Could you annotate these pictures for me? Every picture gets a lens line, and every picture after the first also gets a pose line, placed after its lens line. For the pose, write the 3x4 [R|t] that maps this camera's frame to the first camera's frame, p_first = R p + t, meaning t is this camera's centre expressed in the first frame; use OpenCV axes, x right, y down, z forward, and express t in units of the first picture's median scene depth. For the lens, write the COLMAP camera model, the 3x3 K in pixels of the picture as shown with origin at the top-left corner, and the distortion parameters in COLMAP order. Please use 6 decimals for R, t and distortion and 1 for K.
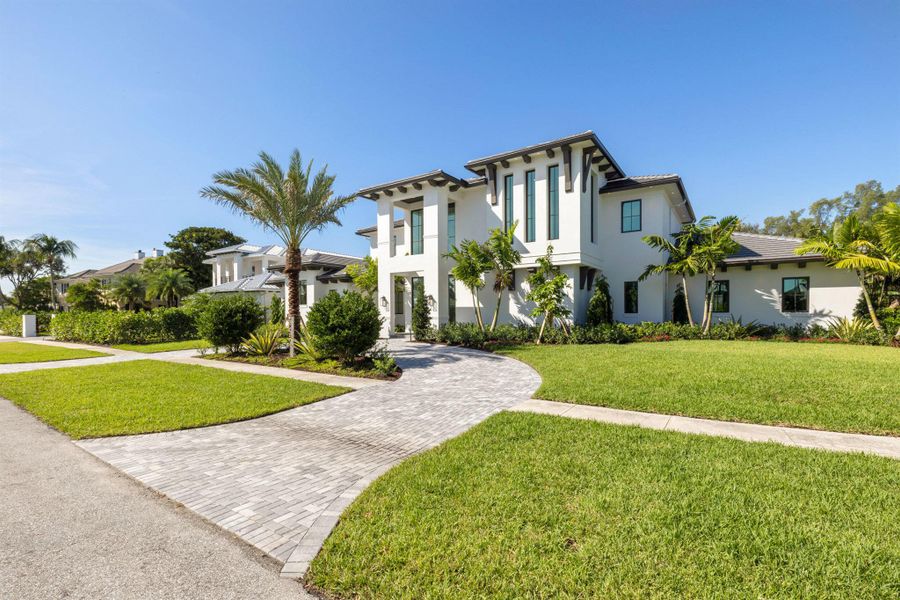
lens RADIAL K [[405.5, 0, 422.4], [0, 405.5, 312.8], [0, 0, 1]] dist [0.002502, 0.000062]
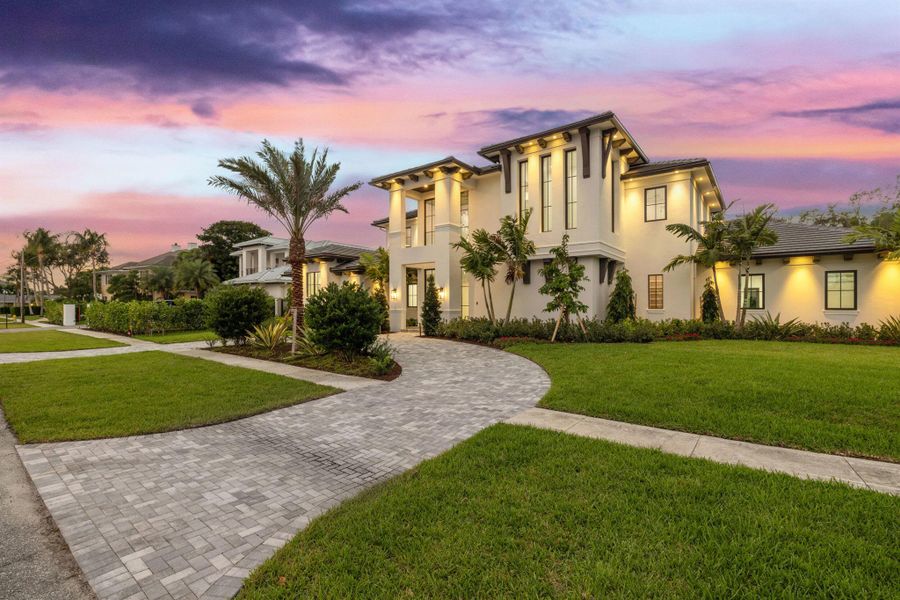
lens RADIAL K [[378.5, 0, 450.4], [0, 378.5, 299.0], [0, 0, 1]] dist [-0.001302, 0.000074]
pose [[0.999416, 0.010303, -0.032569, 0.080017], [-0.010915, 0.999766, -0.018677, -0.001407], [0.032369, 0.019022, 0.999295, 0.132399]]
